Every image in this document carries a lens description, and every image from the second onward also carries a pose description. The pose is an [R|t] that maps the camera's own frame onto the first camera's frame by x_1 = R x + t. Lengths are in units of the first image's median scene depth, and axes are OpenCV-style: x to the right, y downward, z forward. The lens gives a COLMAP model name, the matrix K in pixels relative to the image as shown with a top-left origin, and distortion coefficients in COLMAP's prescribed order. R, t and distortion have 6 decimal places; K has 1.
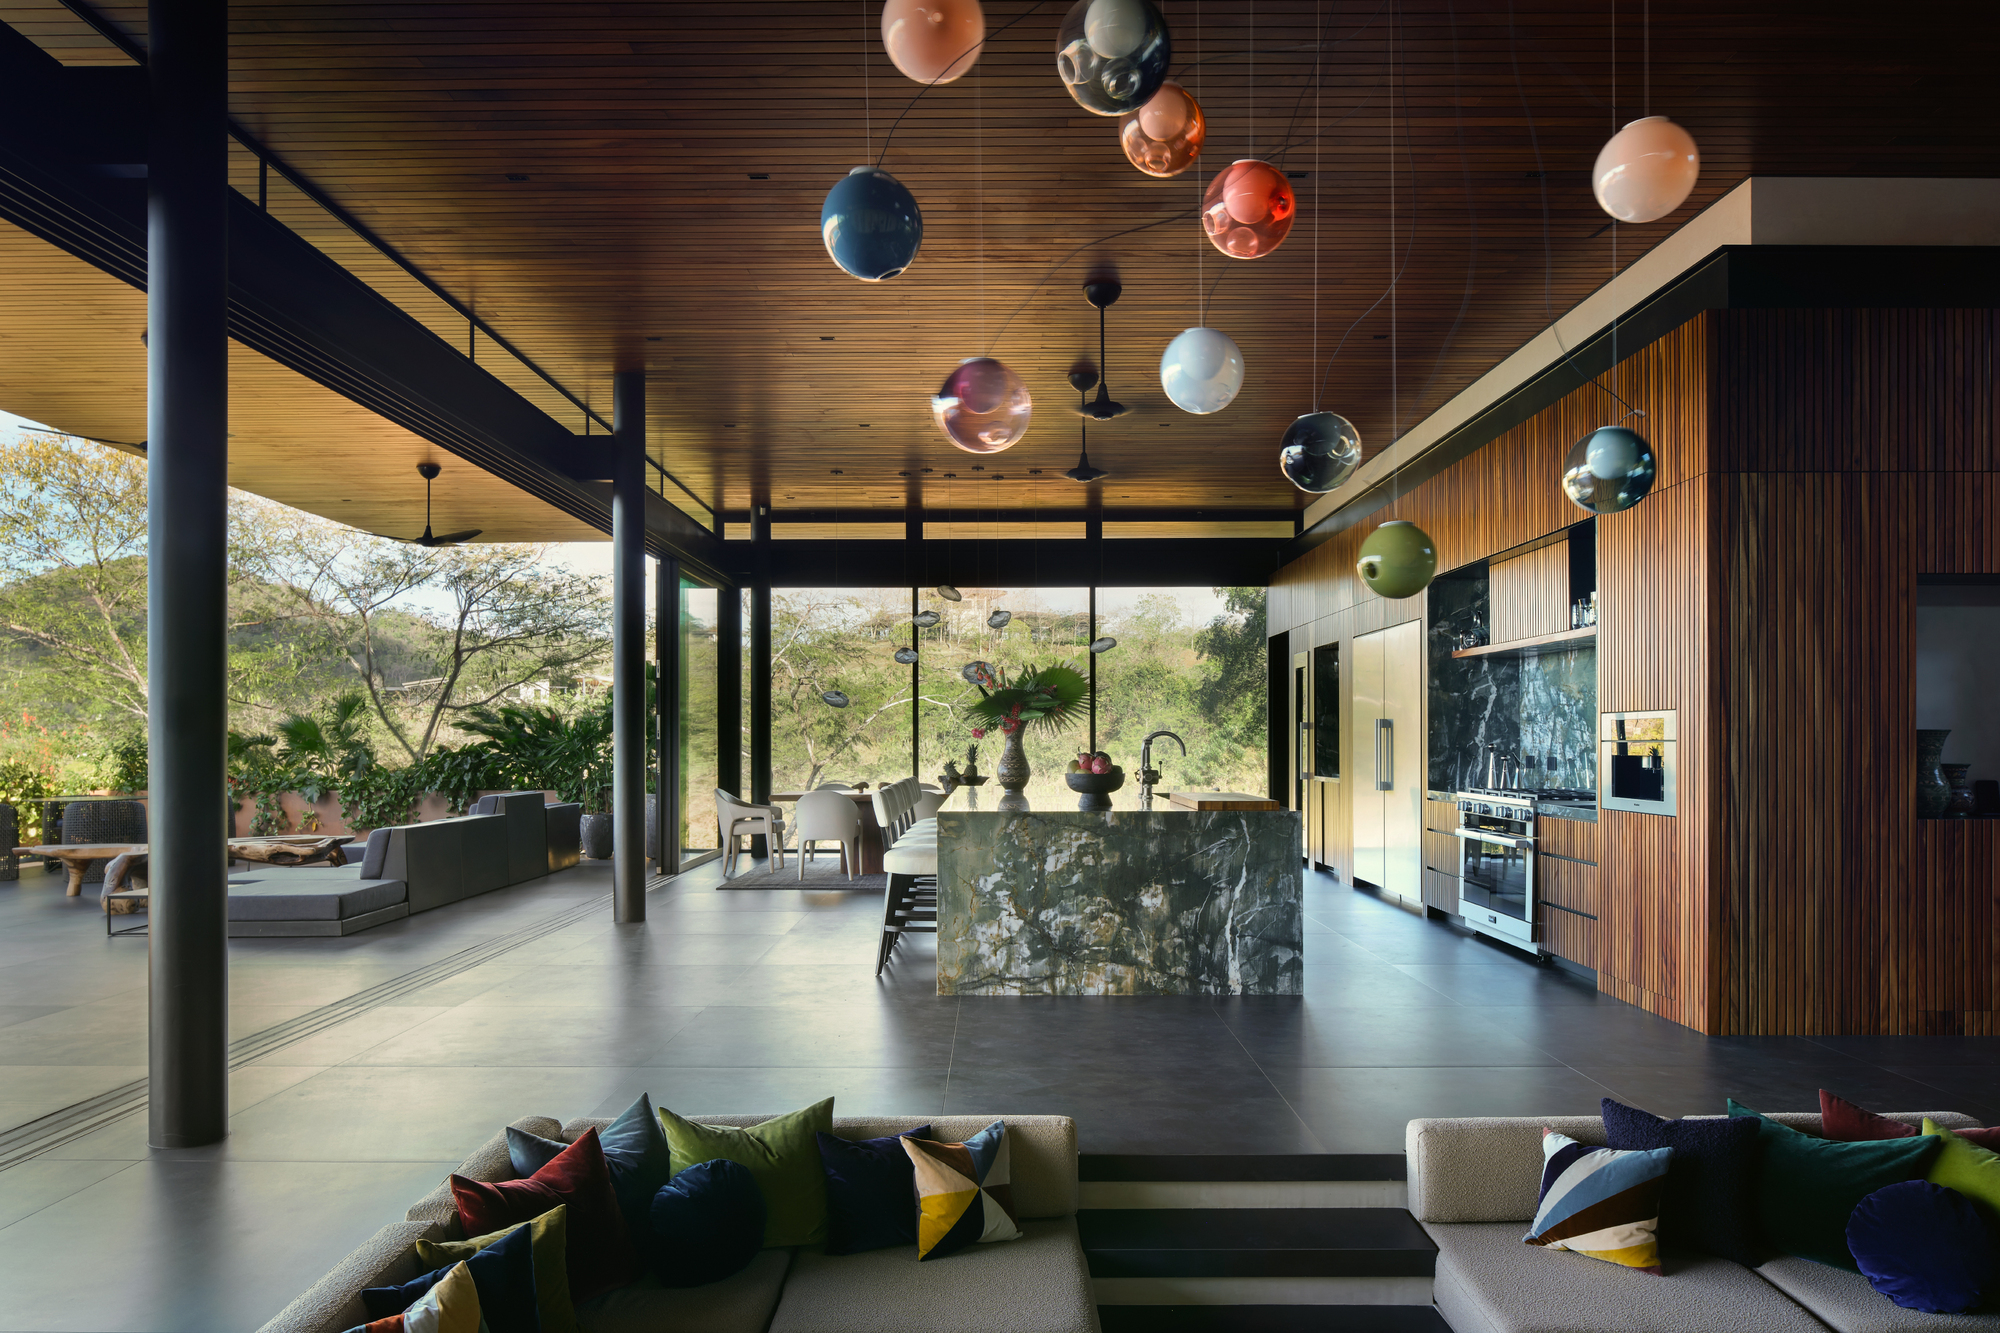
lens RADIAL K [[1370.9, 0, 968.8], [0, 1370.9, 758.1], [0, 0, 1]] dist [-0.000009, -0.003841]
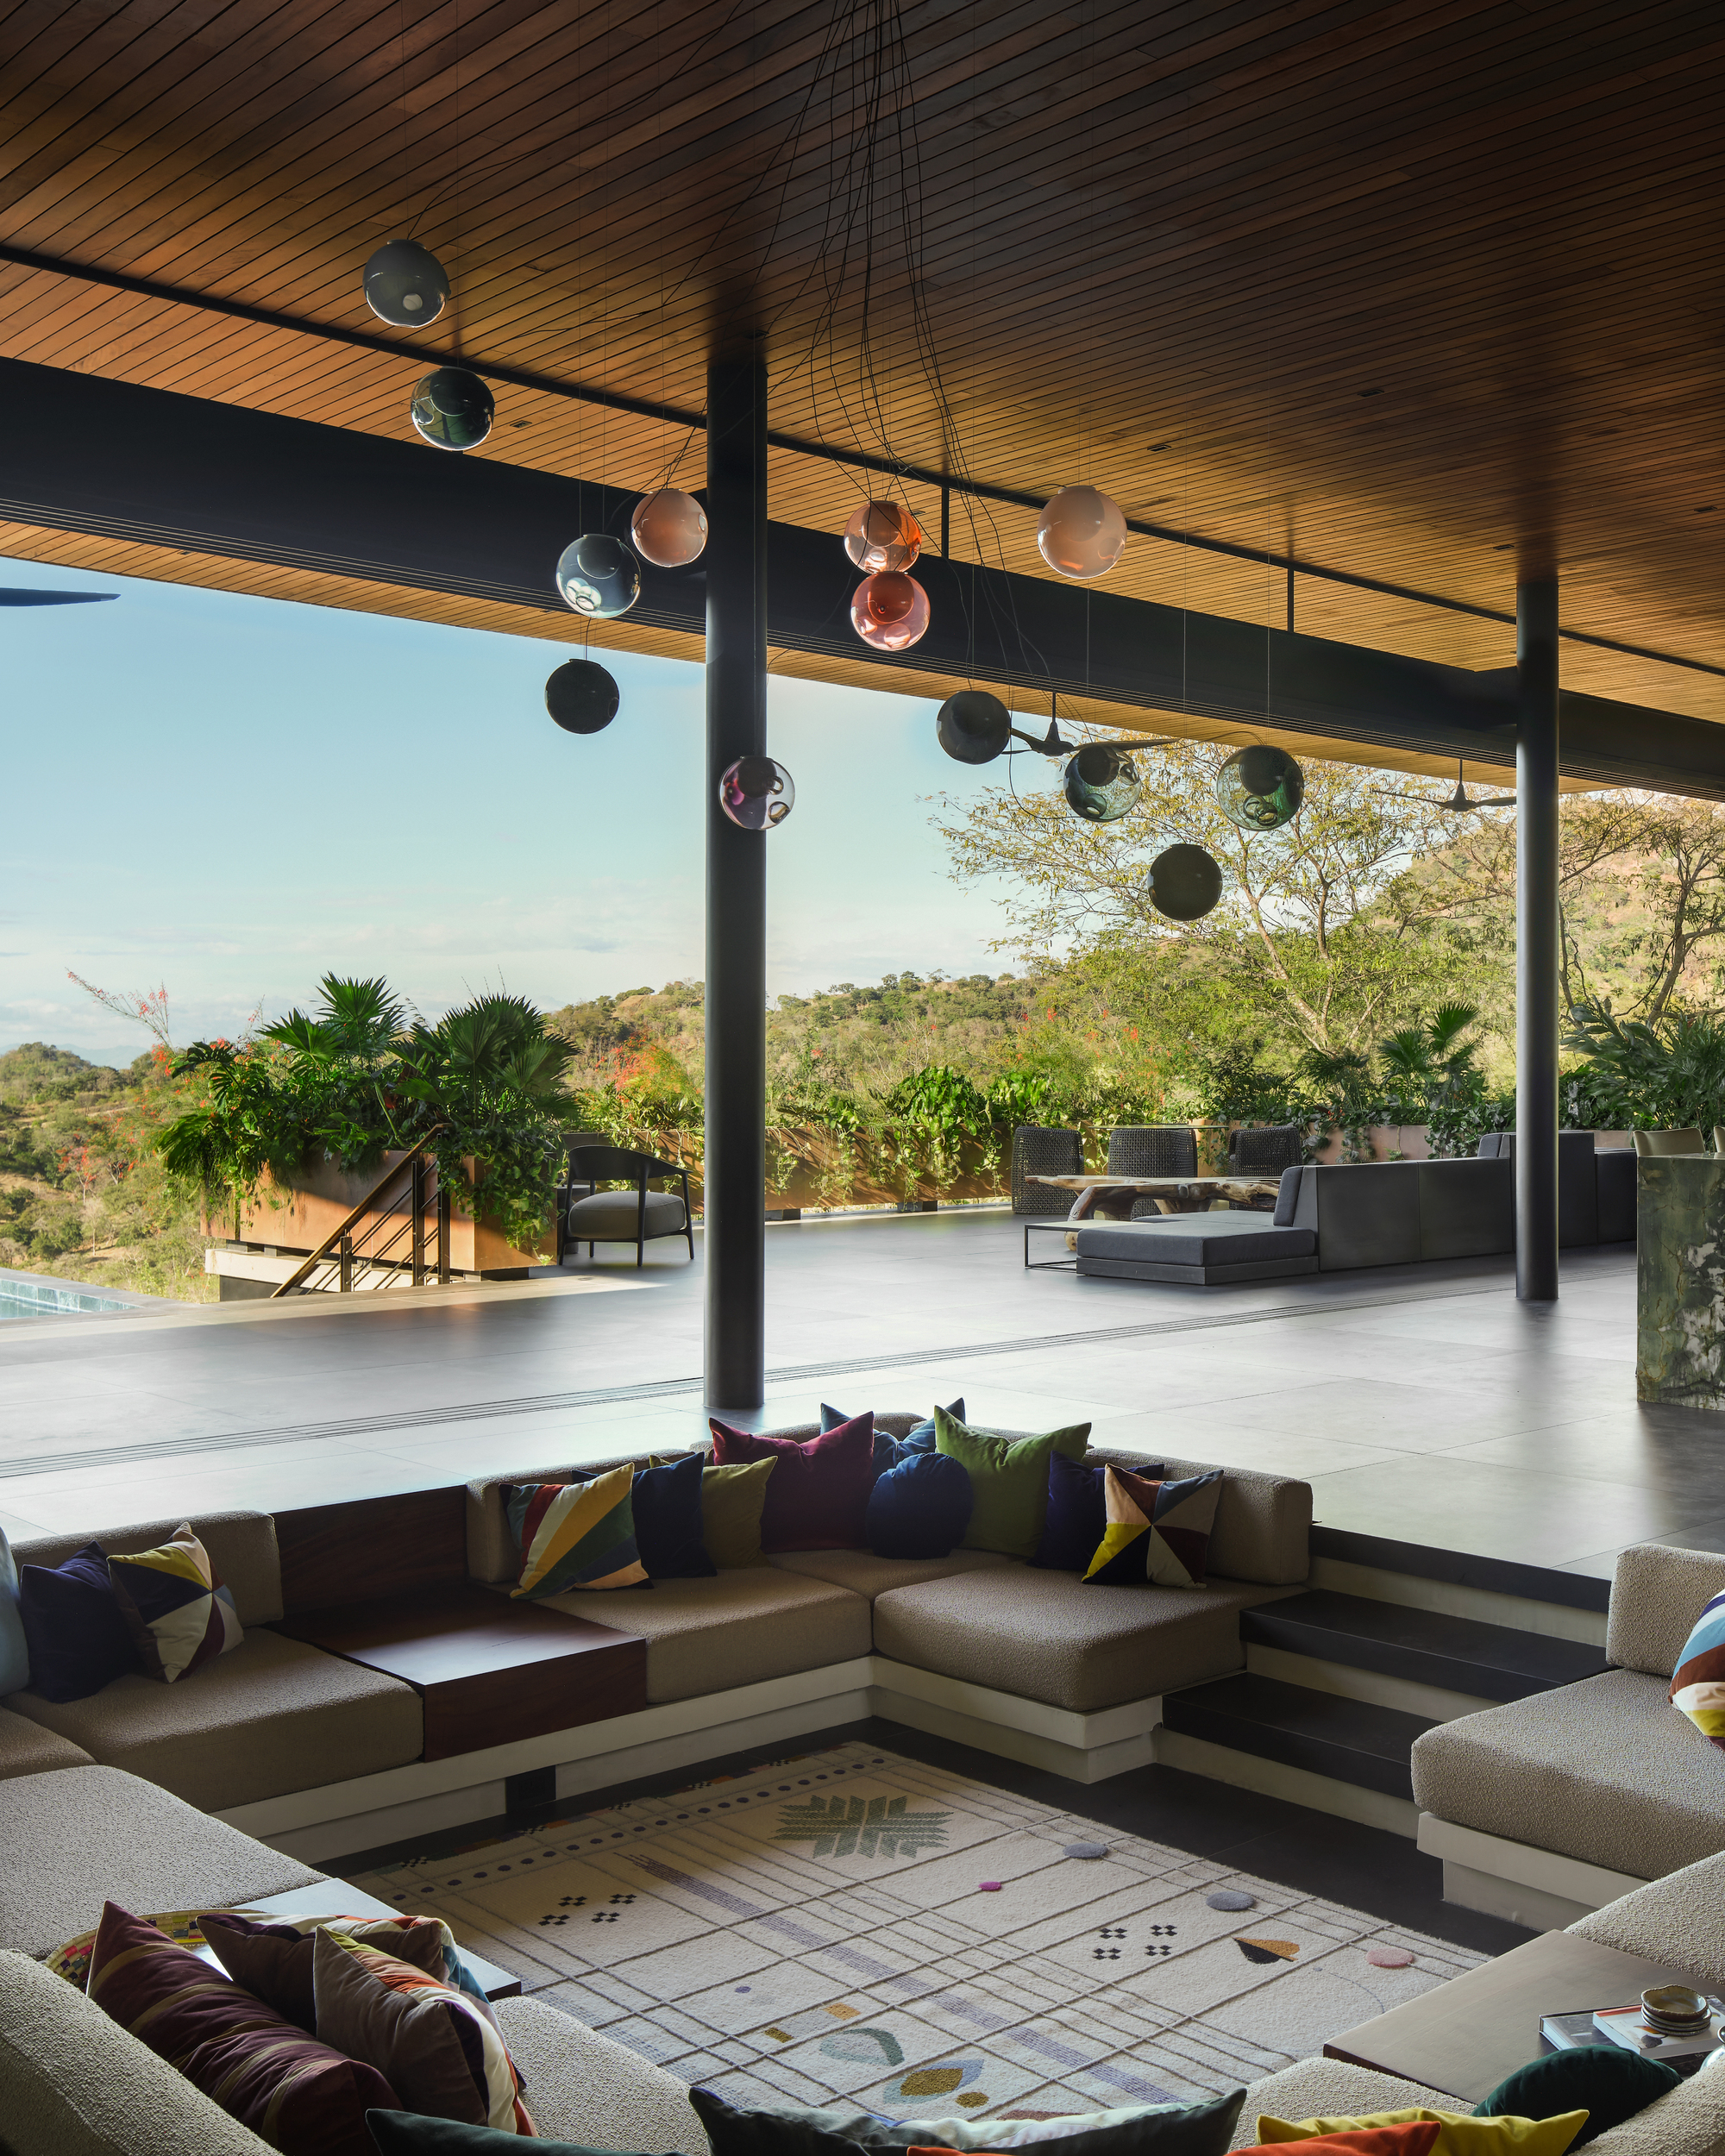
lens RADIAL K [[2139.5, 0, 878.4], [0, 2139.5, 1076.9], [0, 0, 1]] dist [-0.038175, 0.000000]
pose [[0.650842, 0.001589, -0.759211, 0.596370], [-0.004538, 0.999988, -0.001797, -0.001158], [0.759199, 0.004615, 0.650842, -0.081087]]
